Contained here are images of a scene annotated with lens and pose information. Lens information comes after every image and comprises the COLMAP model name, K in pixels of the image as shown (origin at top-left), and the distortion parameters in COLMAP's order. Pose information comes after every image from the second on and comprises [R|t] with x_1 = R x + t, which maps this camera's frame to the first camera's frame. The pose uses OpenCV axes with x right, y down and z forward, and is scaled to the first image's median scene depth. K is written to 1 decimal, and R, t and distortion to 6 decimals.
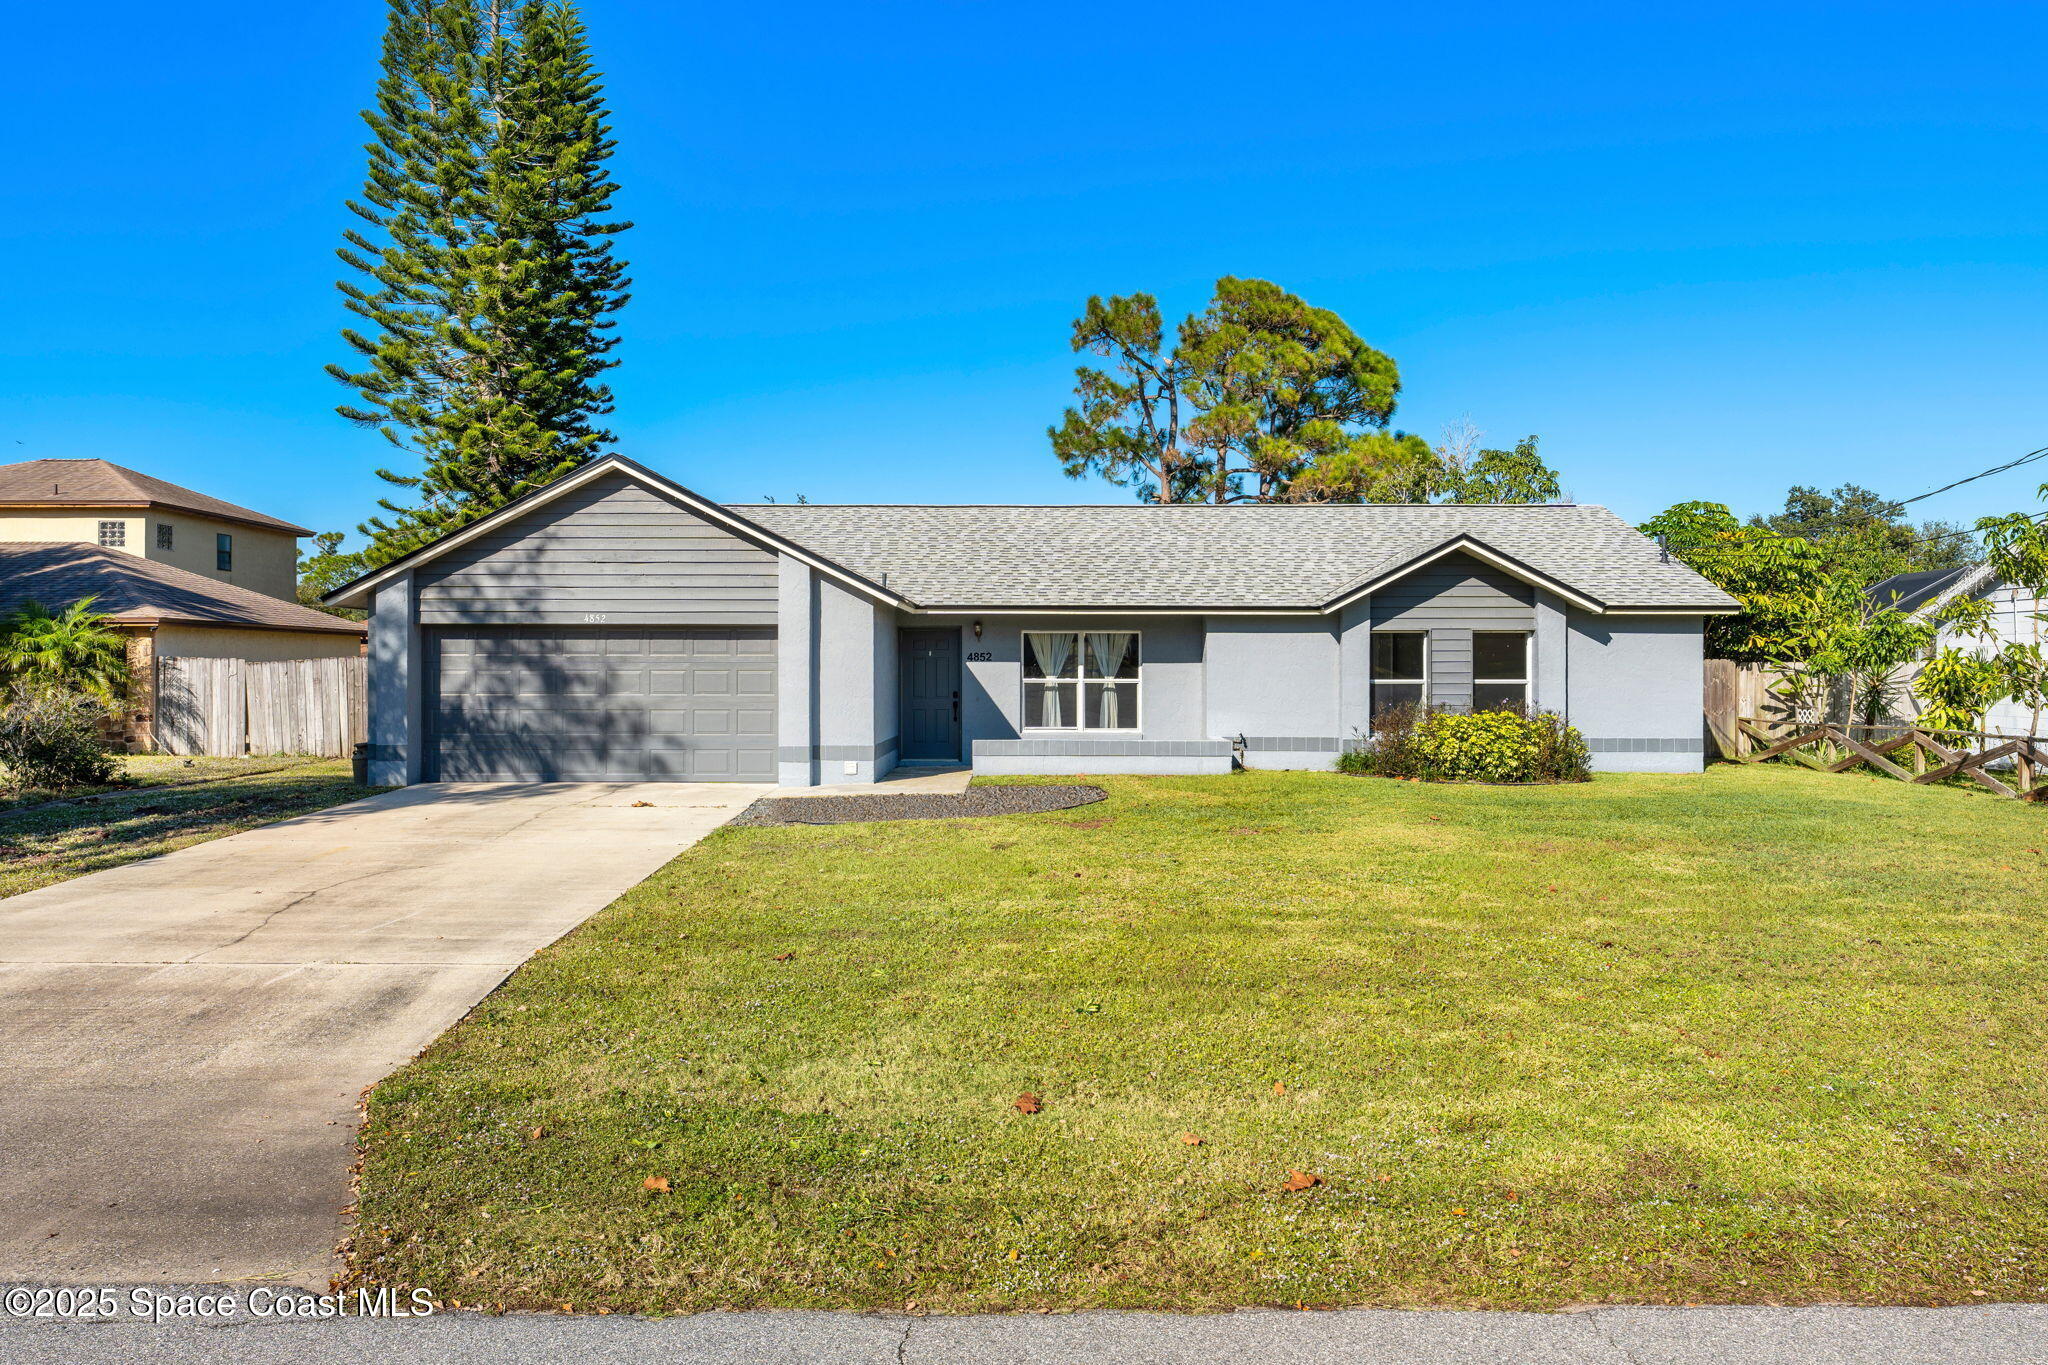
lens RADIAL K [[1244.9, 0, 1024.0], [0, 1244.9, 682.5], [0, 0, 1]] dist [-0.005000, 0.000027]
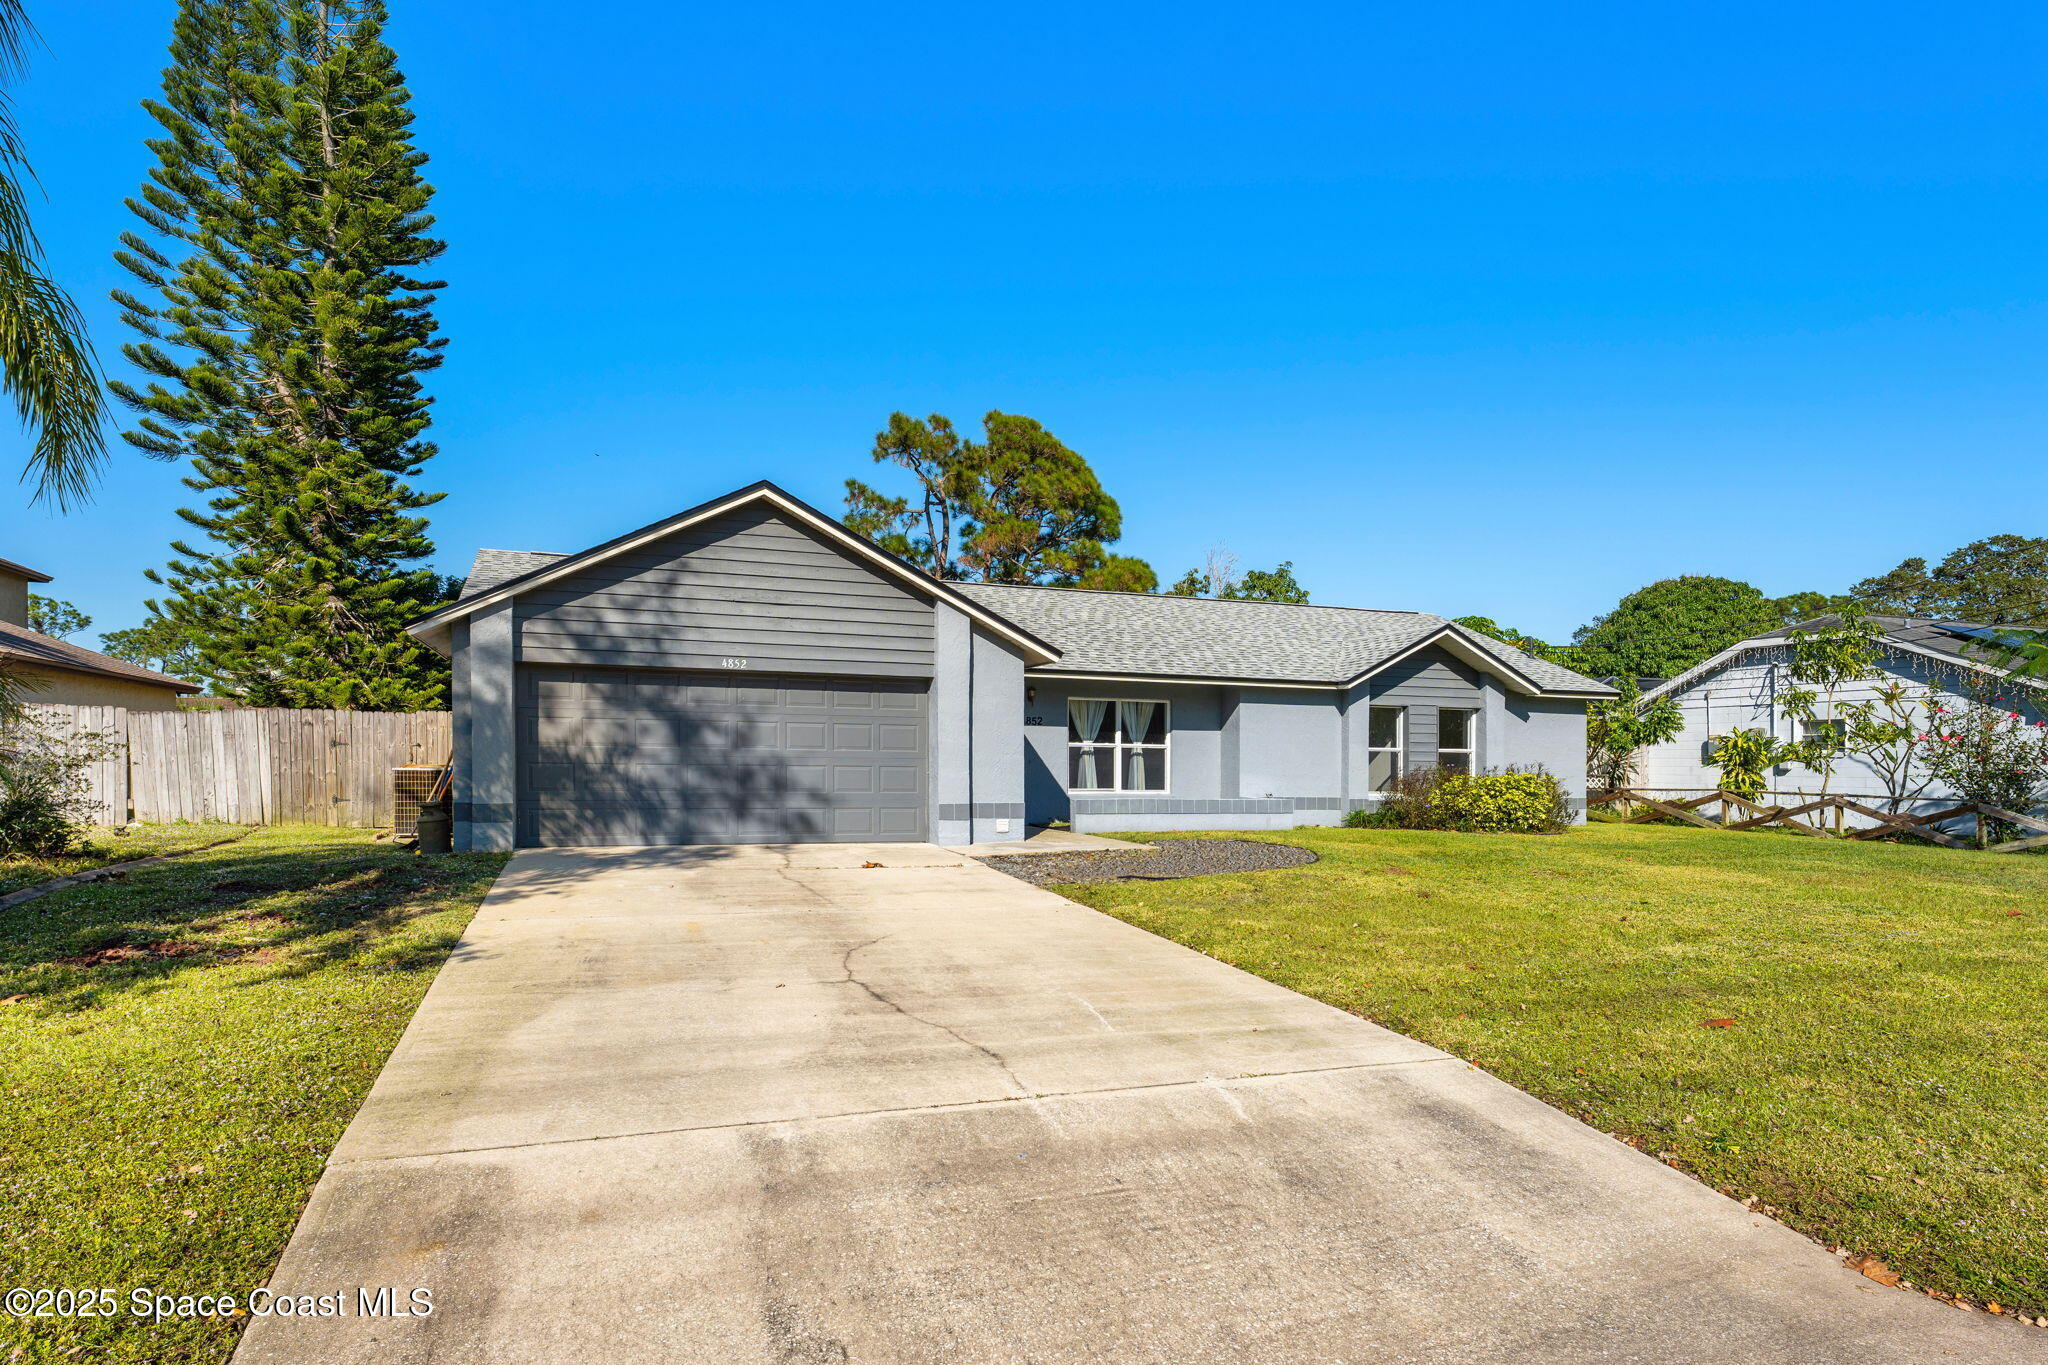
lens RADIAL K [[1050.0, 0, 1022.3], [0, 1050.0, 781.8], [0, 0, 1]] dist [-0.001731, -0.001633]
pose [[0.949272, 0.004248, 0.314426, -0.328982], [-0.008001, 0.999911, 0.010647, 0.021727], [-0.314353, -0.012623, 0.949222, 0.173534]]
